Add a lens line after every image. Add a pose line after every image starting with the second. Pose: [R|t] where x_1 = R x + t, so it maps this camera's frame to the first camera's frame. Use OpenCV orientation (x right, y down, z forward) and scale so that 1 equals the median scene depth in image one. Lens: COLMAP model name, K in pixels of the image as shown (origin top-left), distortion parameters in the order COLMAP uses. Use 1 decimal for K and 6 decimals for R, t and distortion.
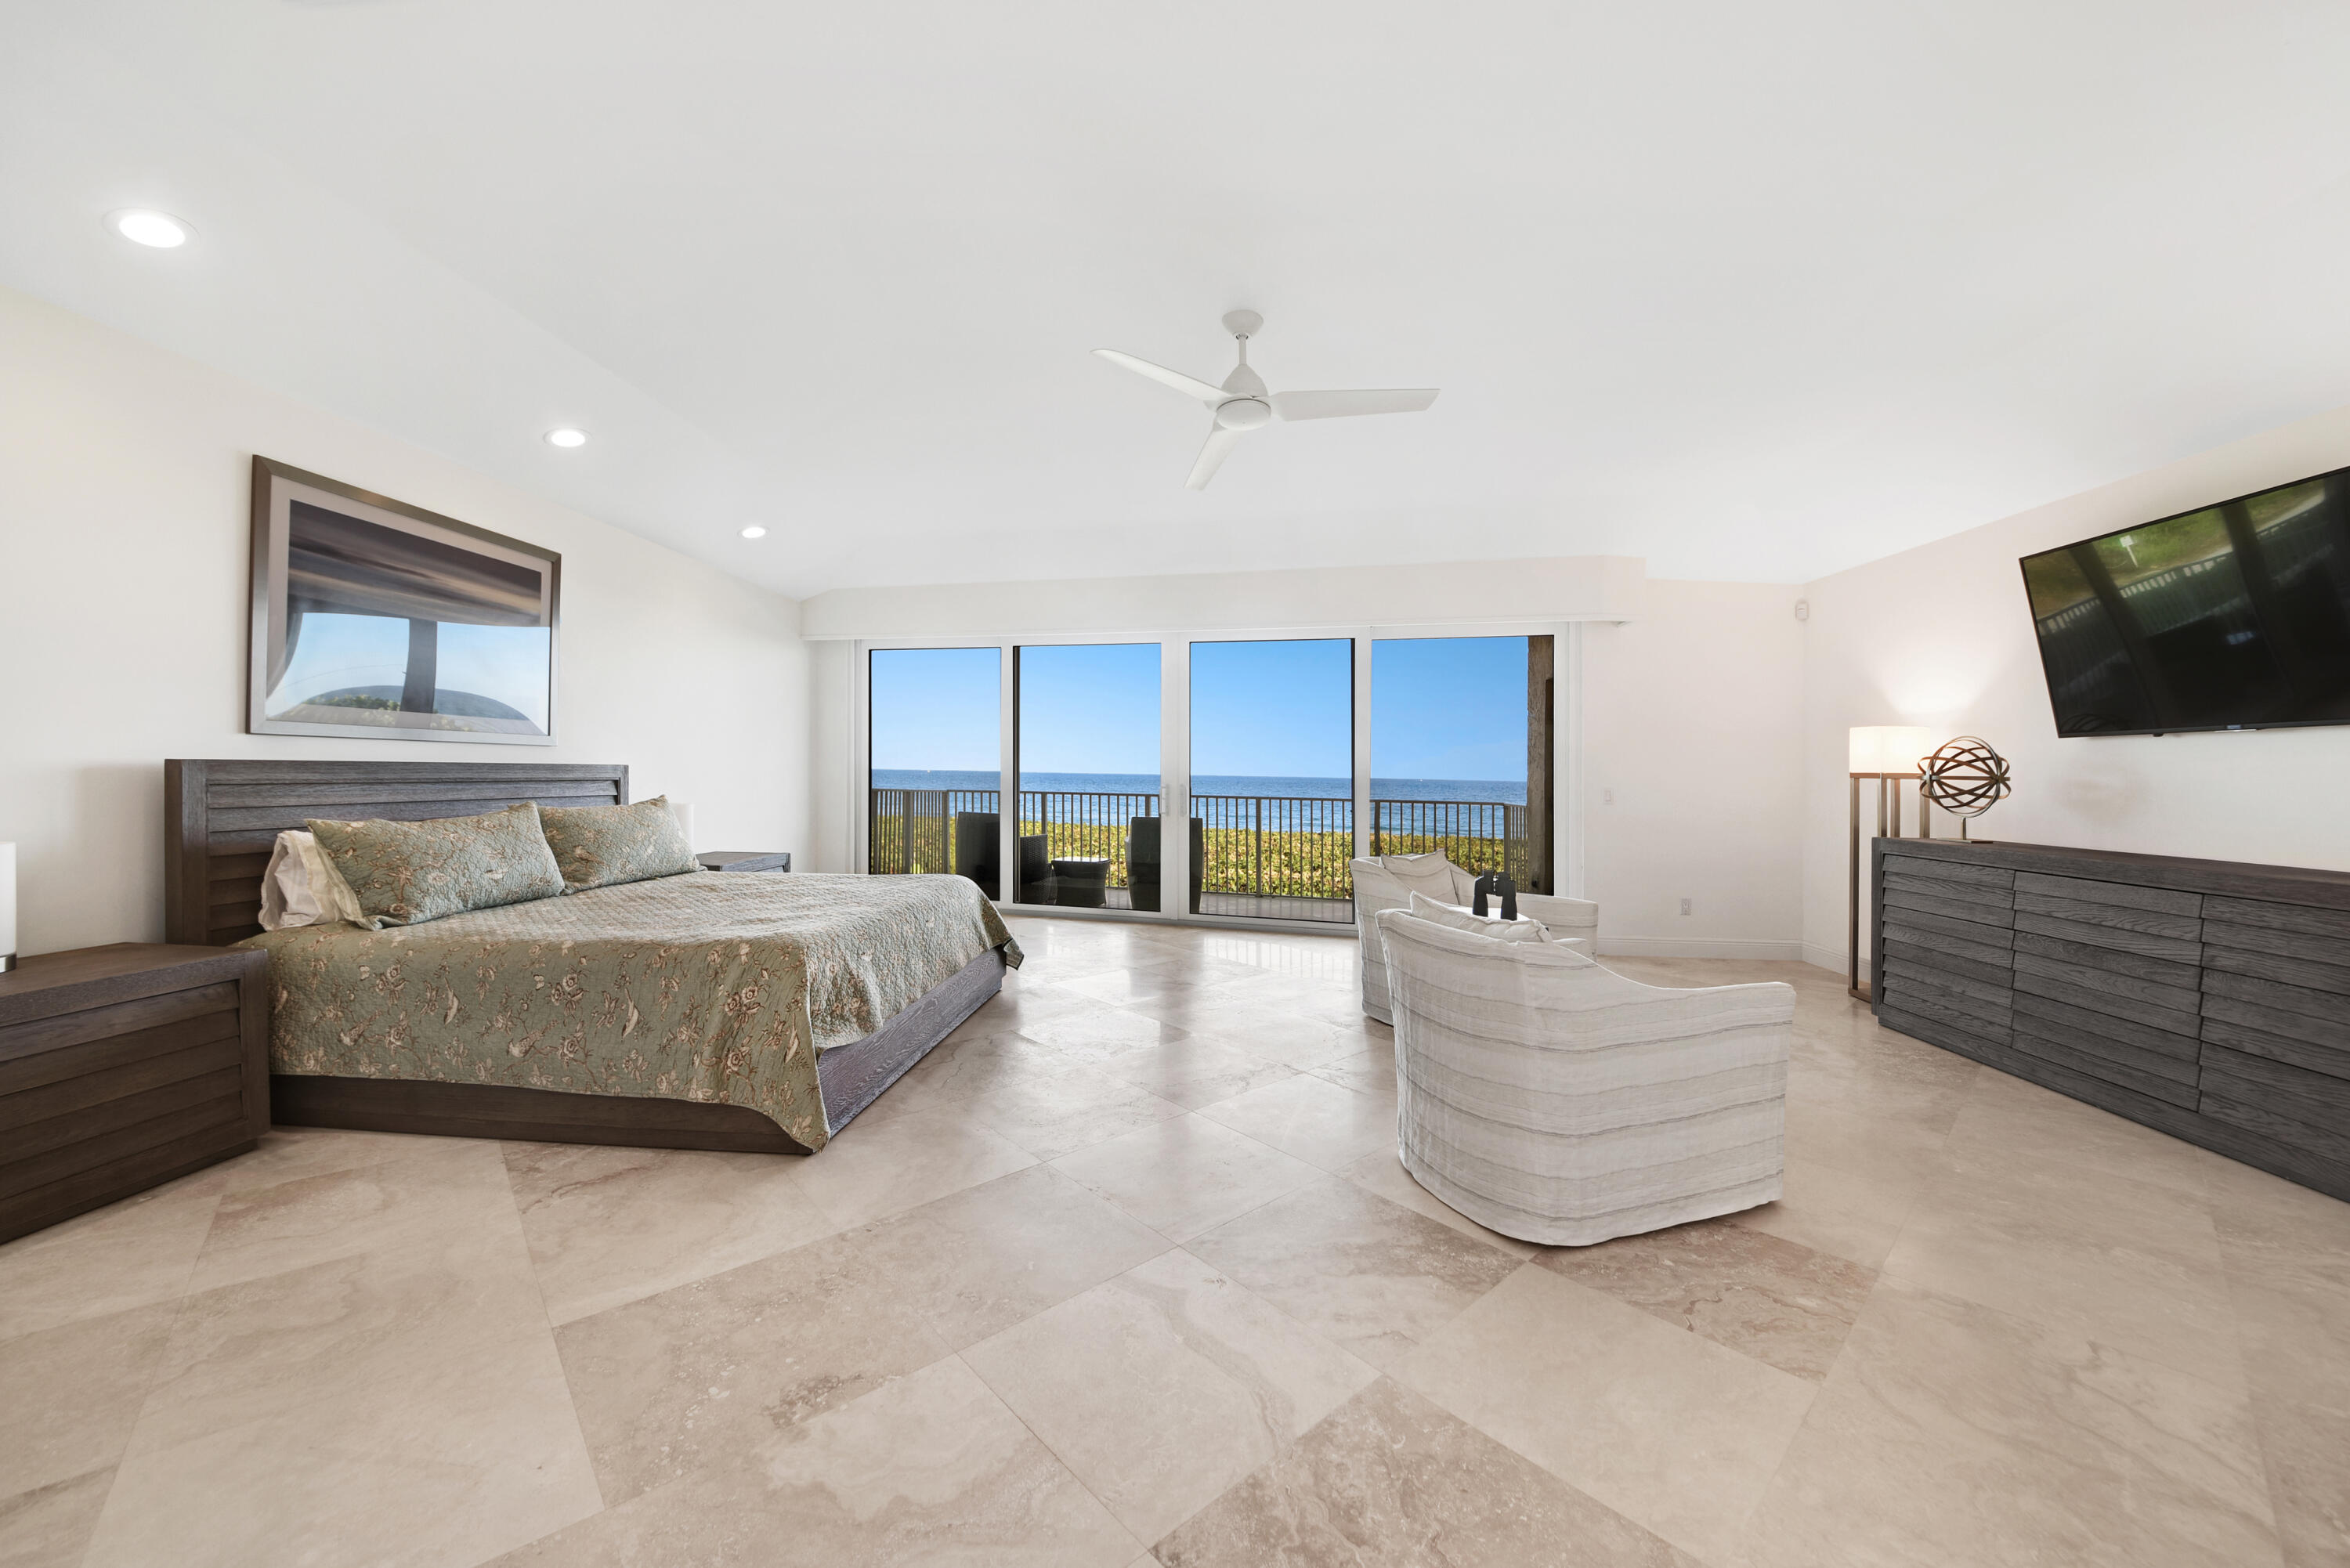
lens RADIAL K [[861.4, 0, 1182.9], [0, 861.4, 775.5], [0, 0, 1]] dist [-0.016187, -0.000651]
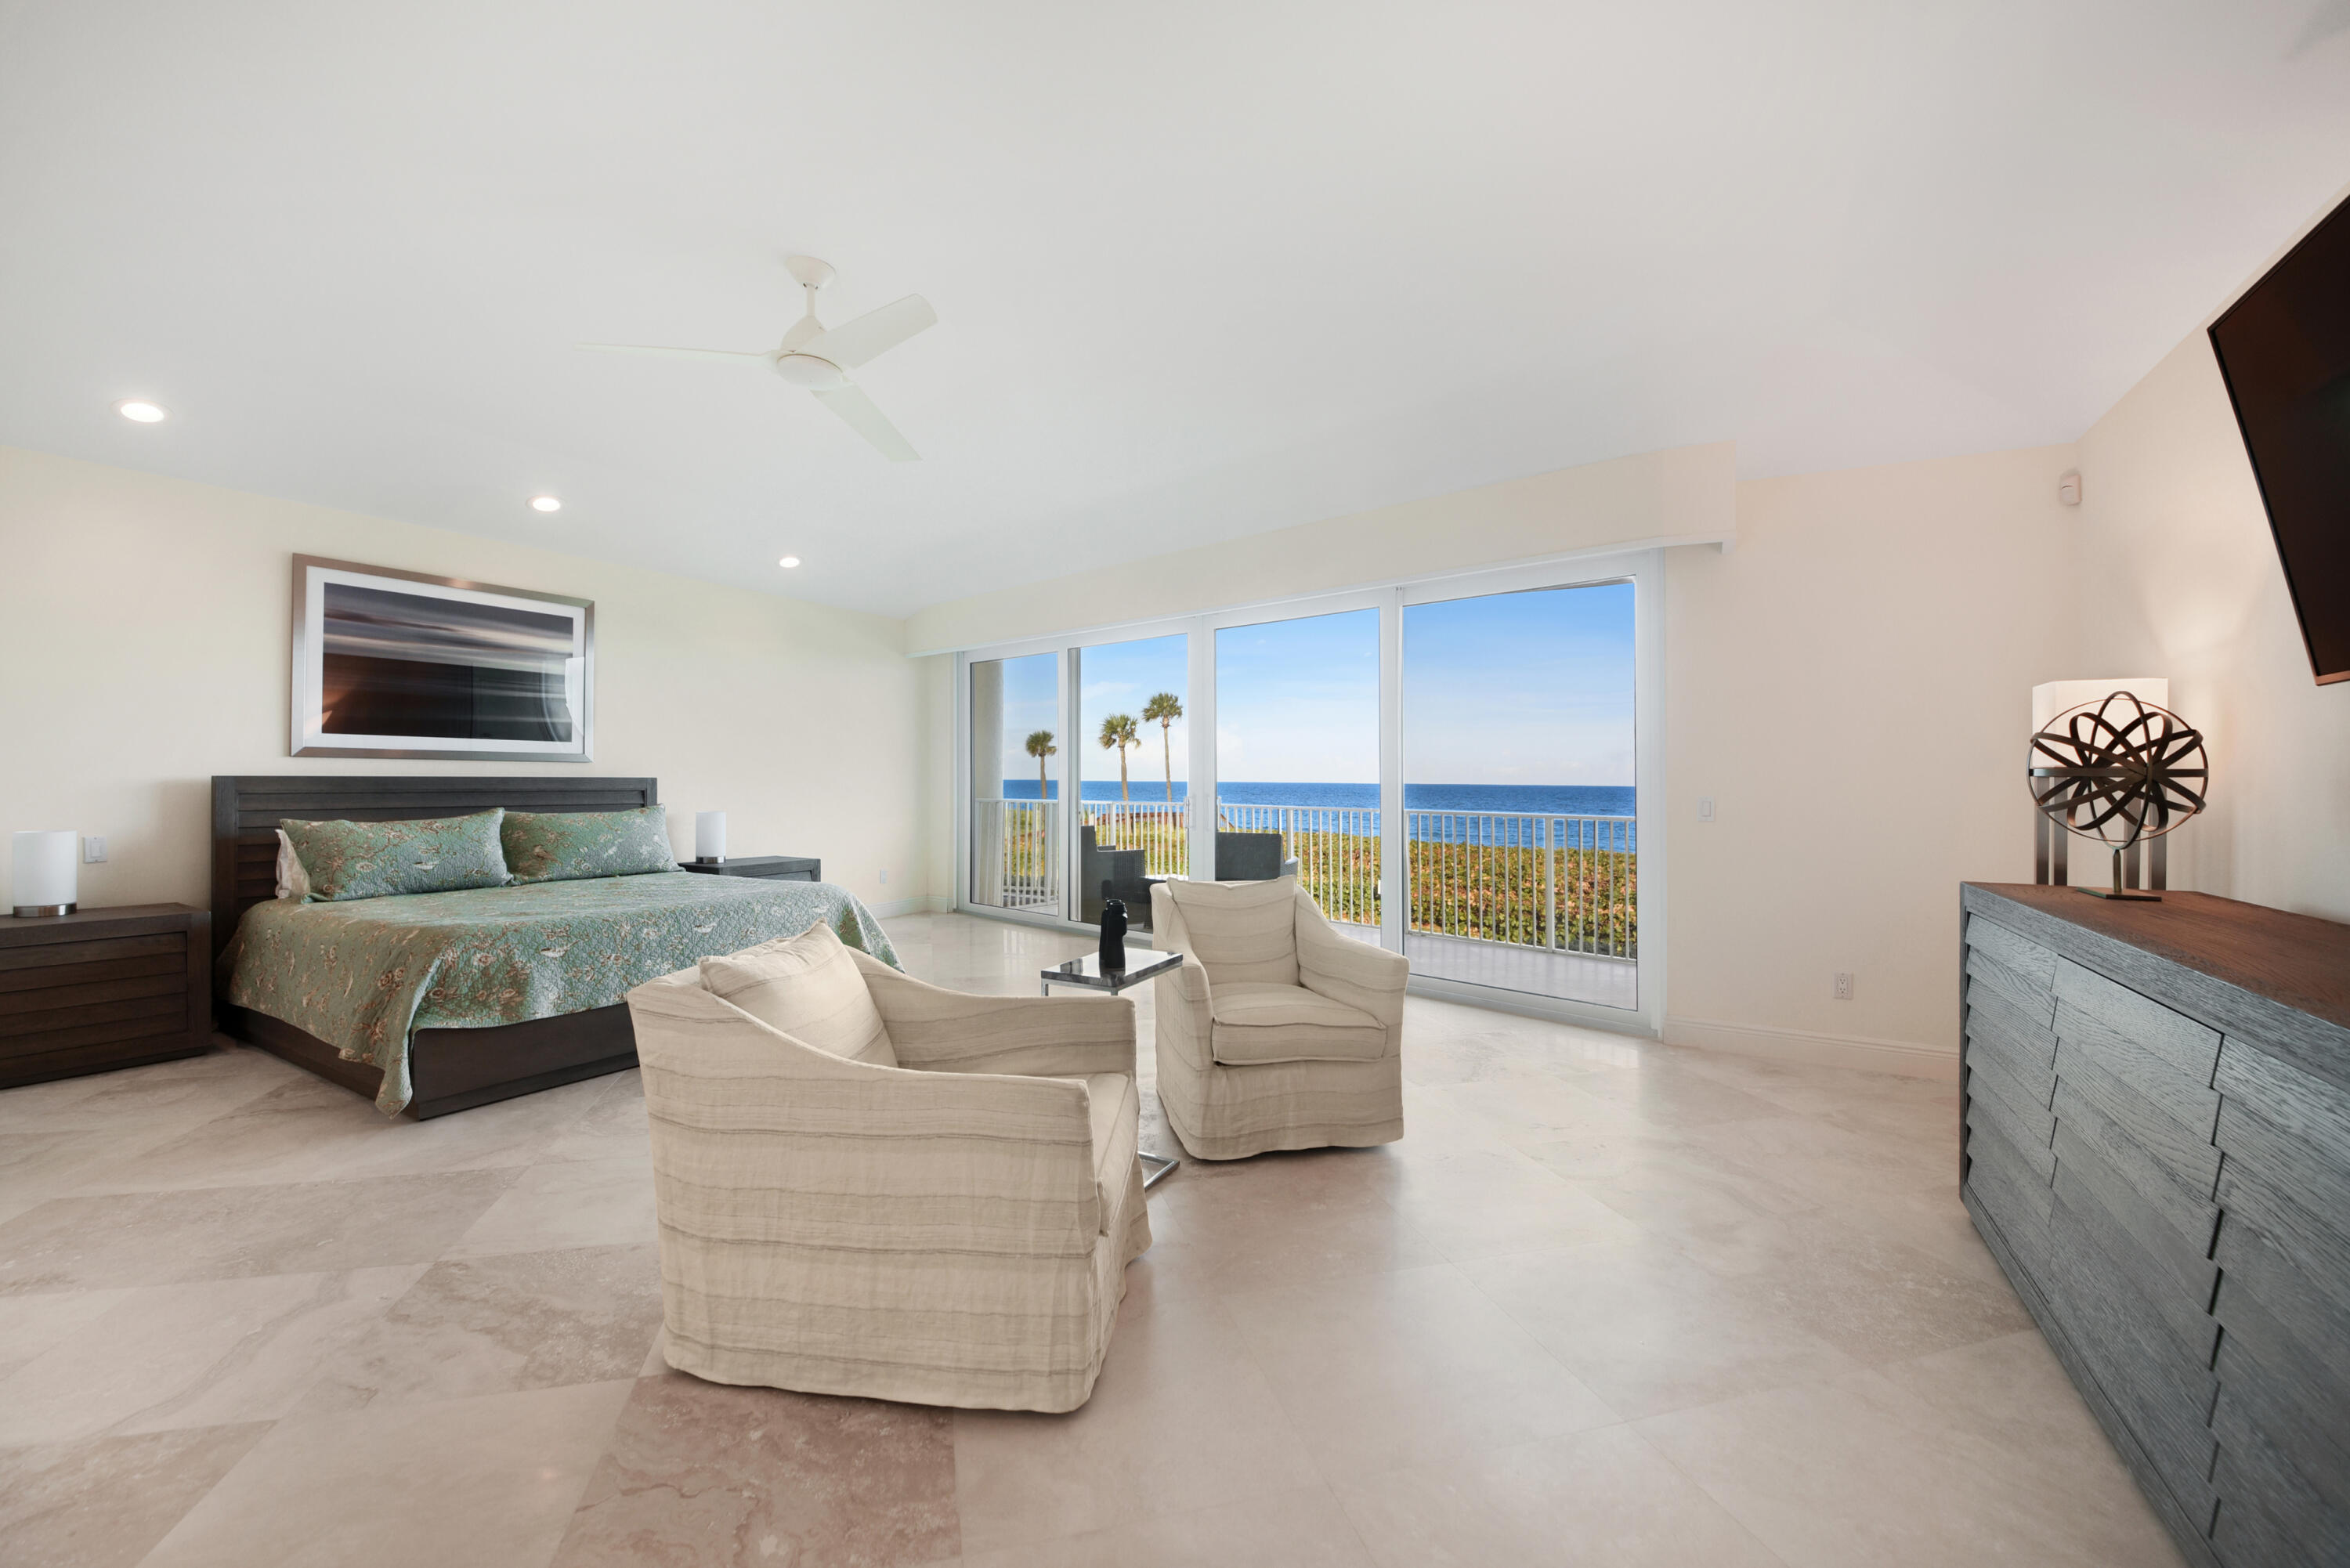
lens RADIAL K [[941.2, 0, 1174.2], [0, 941.2, 785.6], [0, 0, 1]] dist [-0.017162, -0.002404]
pose [[0.892644, -0.008114, -0.450689, 0.900458], [0.007223, 0.999967, -0.003697, 0.013744], [0.450704, 0.000045, 0.892673, 0.322167]]
